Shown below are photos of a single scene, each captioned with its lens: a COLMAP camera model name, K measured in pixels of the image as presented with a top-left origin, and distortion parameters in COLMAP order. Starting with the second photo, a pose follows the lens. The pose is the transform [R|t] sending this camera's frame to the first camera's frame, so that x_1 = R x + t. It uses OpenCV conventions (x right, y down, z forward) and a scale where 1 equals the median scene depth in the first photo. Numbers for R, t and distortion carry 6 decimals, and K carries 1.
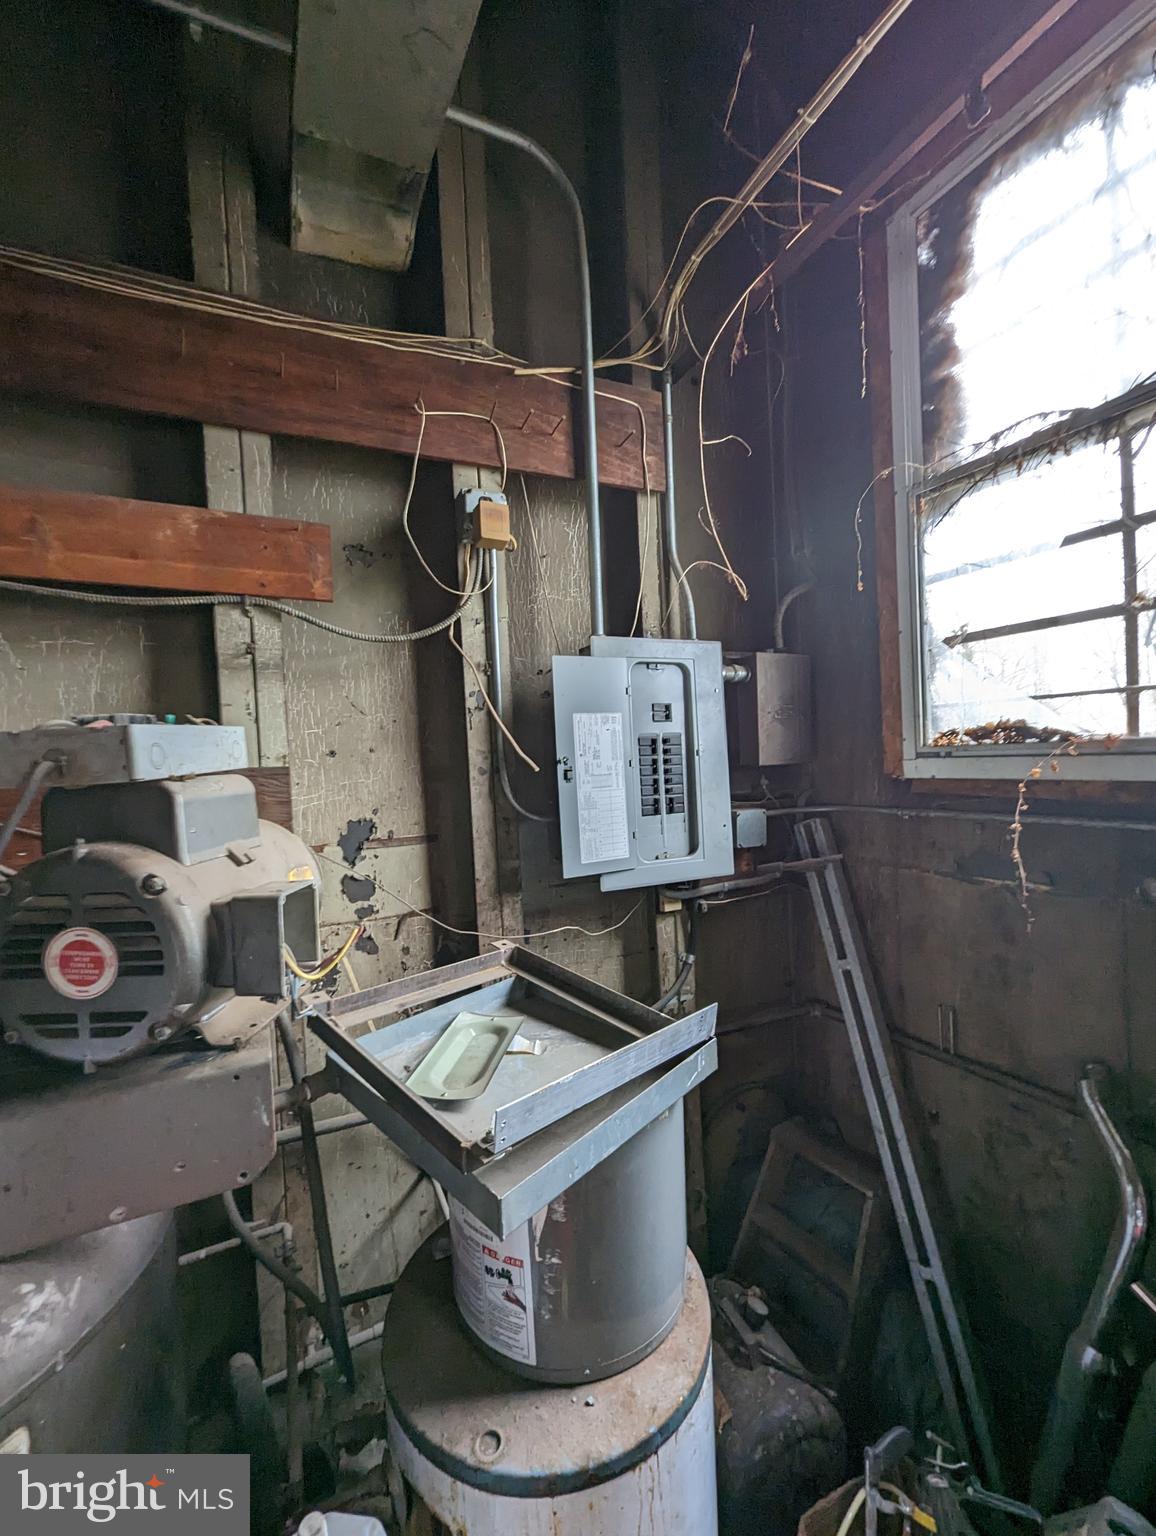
lens RADIAL K [[620.8, 0, 578.0], [0, 620.8, 768.0], [0, 0, 1]] dist [0.000092, 0.000223]
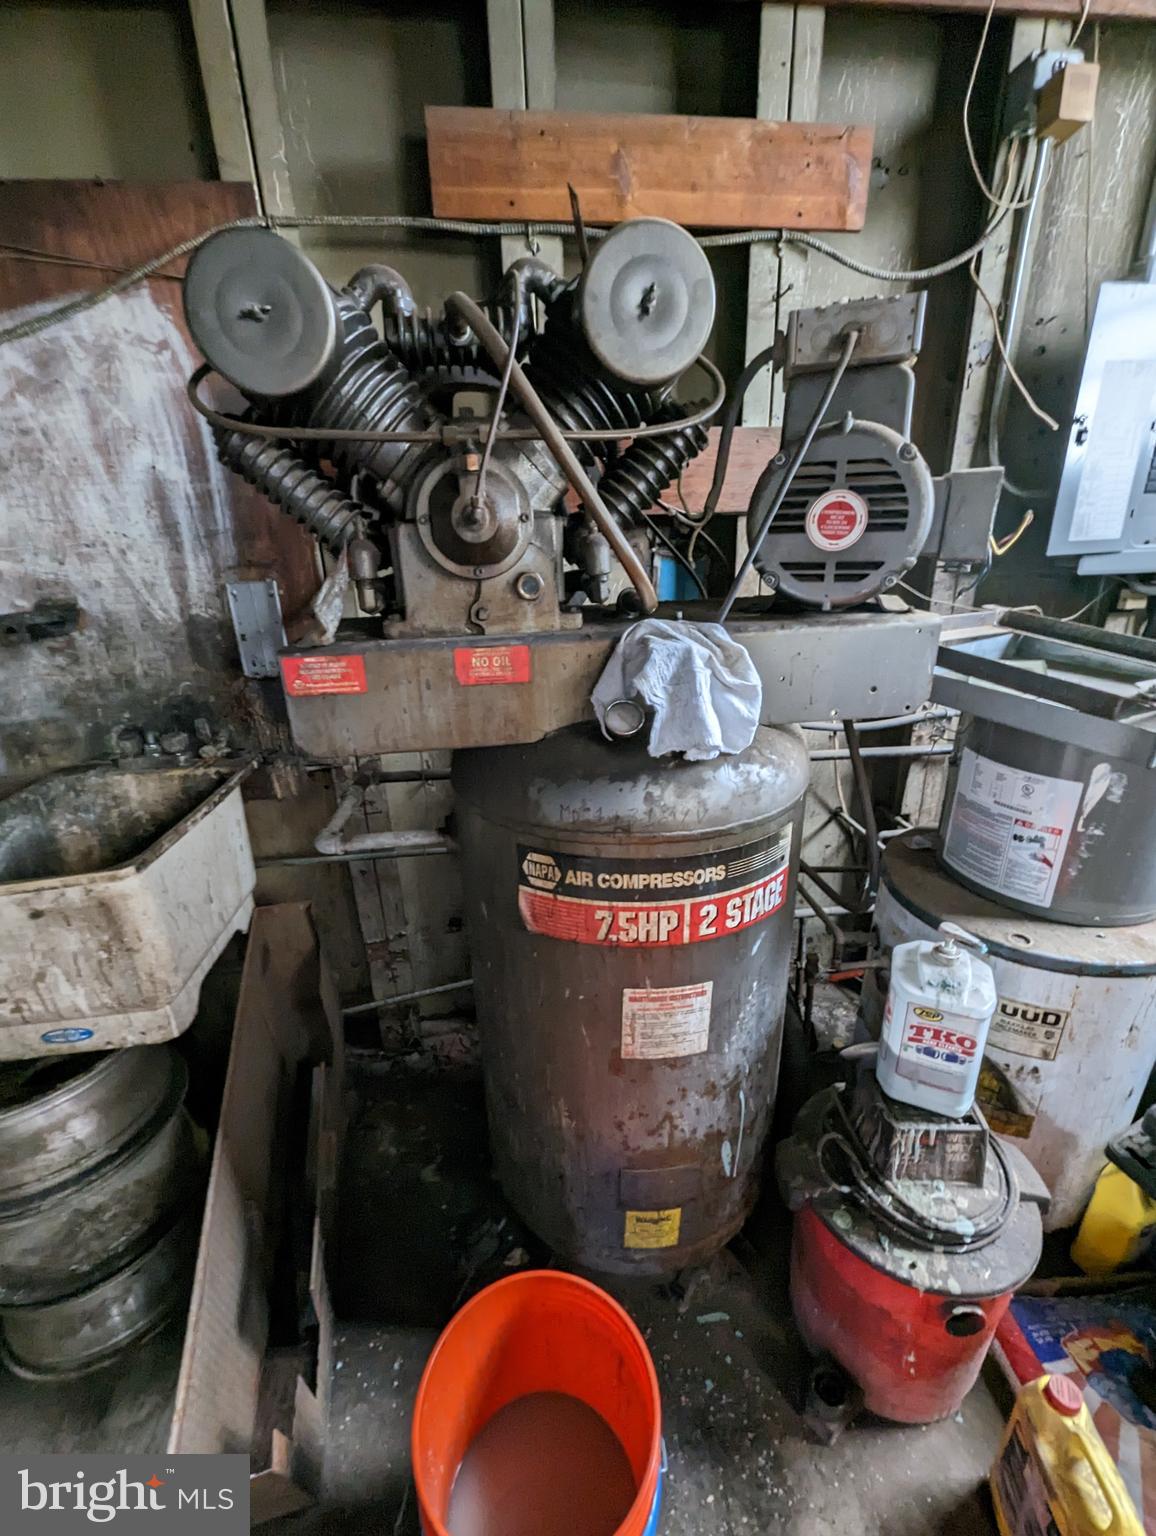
lens RADIAL K [[631.0, 0, 579.0], [0, 631.0, 761.8], [0, 0, 1]] dist [0.011159, -0.004587]
pose [[0.951712, 0.113486, -0.285244, -0.477808], [-0.013507, 0.943742, 0.330407, 0.196162], [0.306693, -0.310600, 0.899704, -0.271959]]
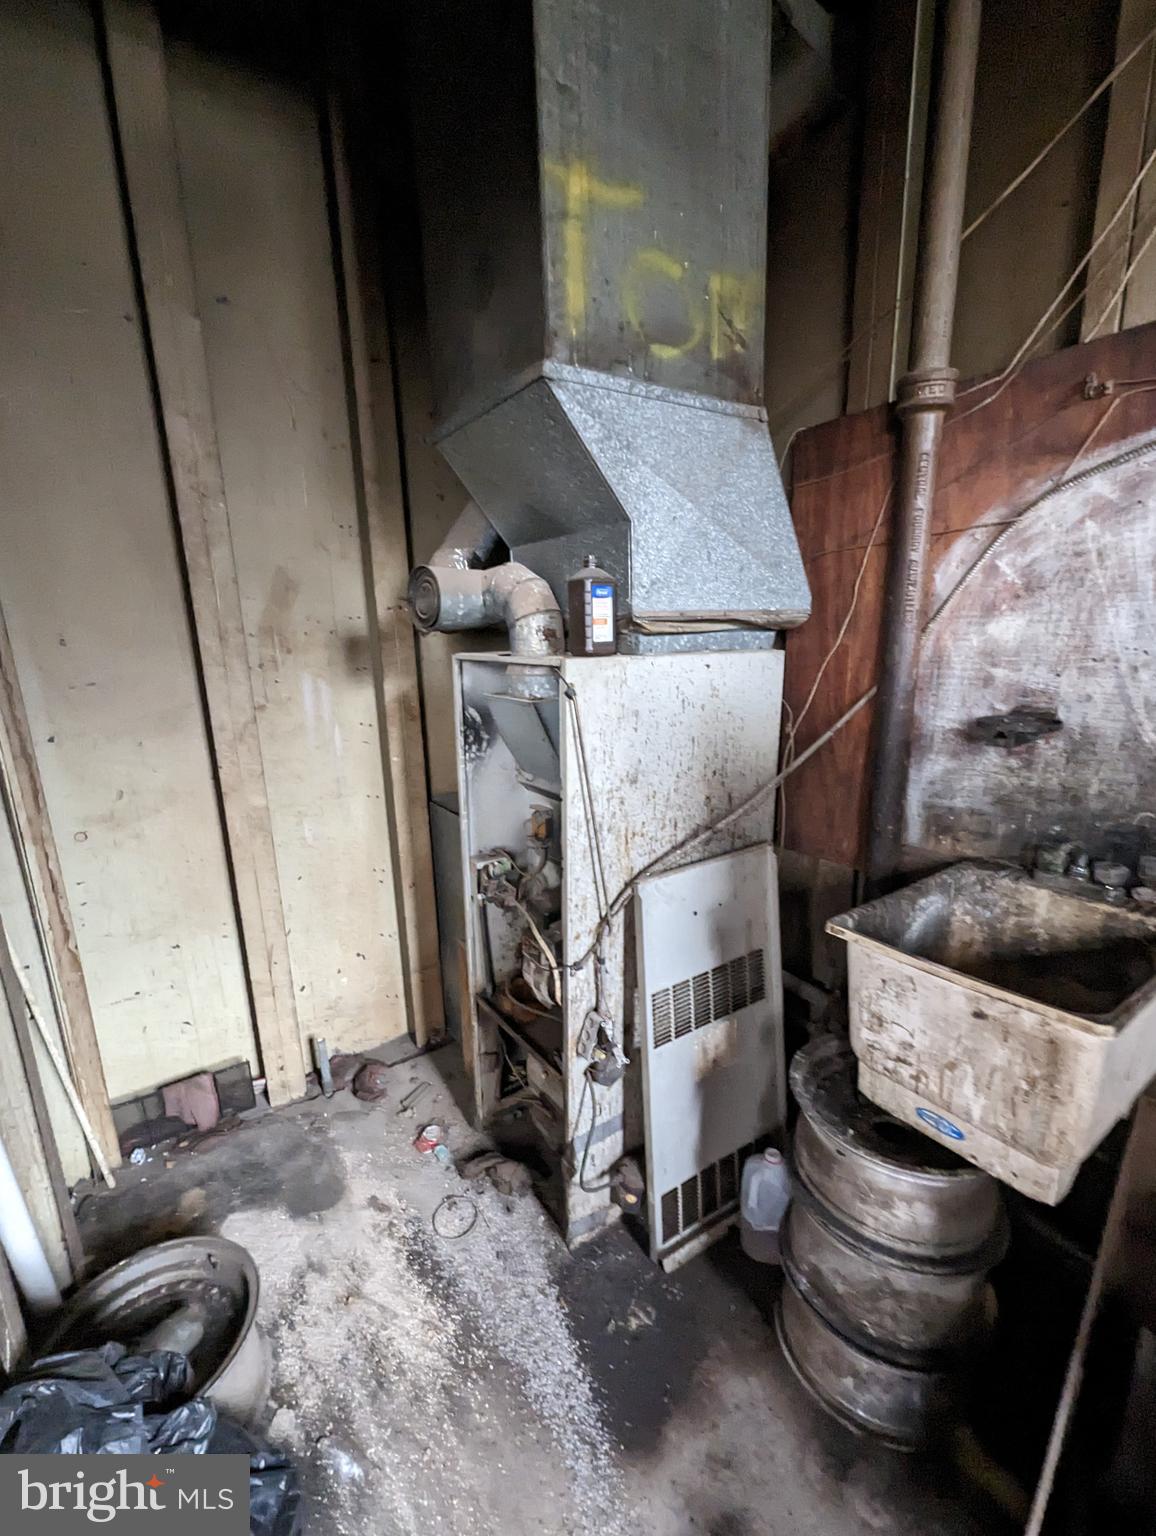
lens RADIAL K [[631.0, 0, 579.0], [0, 631.0, 761.8], [0, 0, 1]] dist [0.011159, -0.004587]
pose [[0.197375, 0.246067, -0.948944, -0.714449], [-0.008510, 0.968380, 0.249336, 0.134313], [0.980291, -0.041137, 0.193228, -0.465075]]
